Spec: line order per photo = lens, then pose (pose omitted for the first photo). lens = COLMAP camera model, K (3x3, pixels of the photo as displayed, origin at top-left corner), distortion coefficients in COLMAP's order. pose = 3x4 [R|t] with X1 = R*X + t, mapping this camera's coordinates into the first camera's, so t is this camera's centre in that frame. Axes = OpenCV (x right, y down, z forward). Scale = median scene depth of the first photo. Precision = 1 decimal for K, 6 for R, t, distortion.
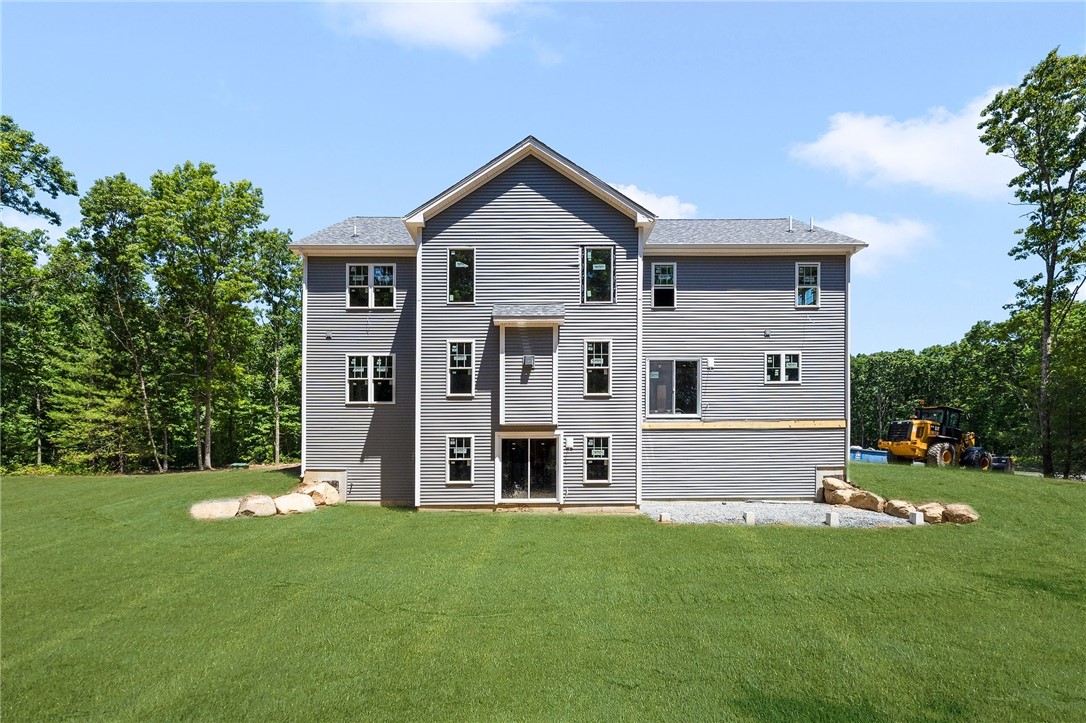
lens RADIAL K [[487.0, 0, 543.0], [0, 487.0, 361.5], [0, 0, 1]] dist [0.000487, 0.000088]
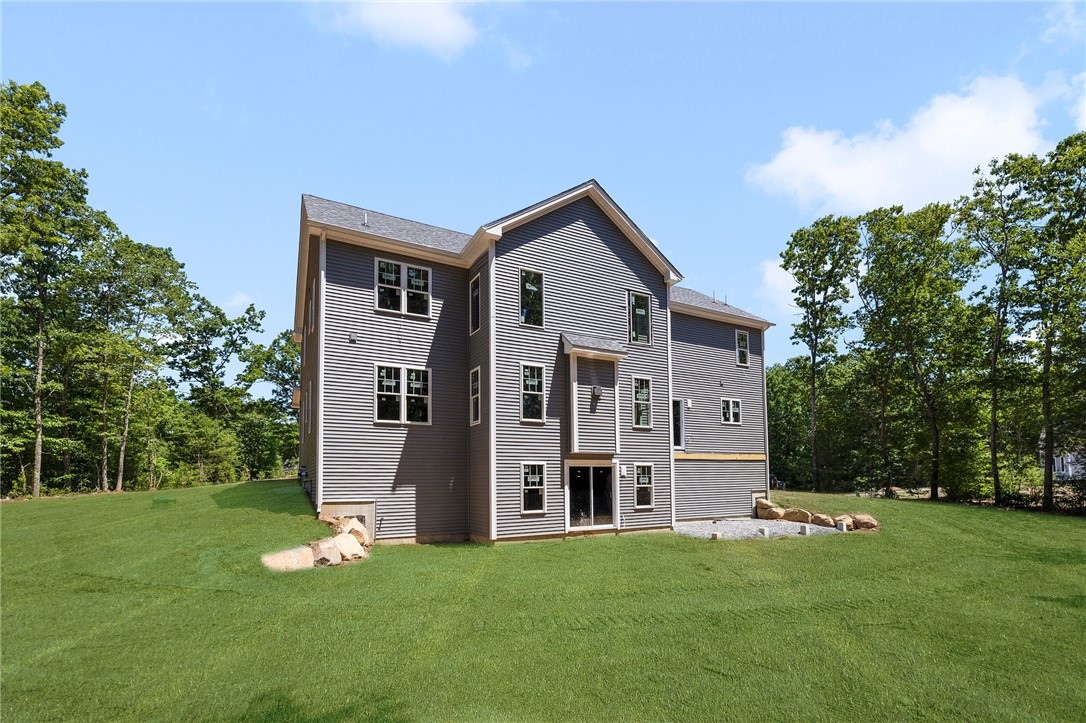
lens RADIAL K [[487.0, 0, 543.0], [0, 487.0, 361.5], [0, 0, 1]] dist [0.000487, 0.000088]
pose [[0.876255, 0.110338, 0.469044, -0.609679], [-0.086469, 0.993635, -0.072203, 0.019923], [-0.474025, 0.022710, 0.880219, 0.131430]]
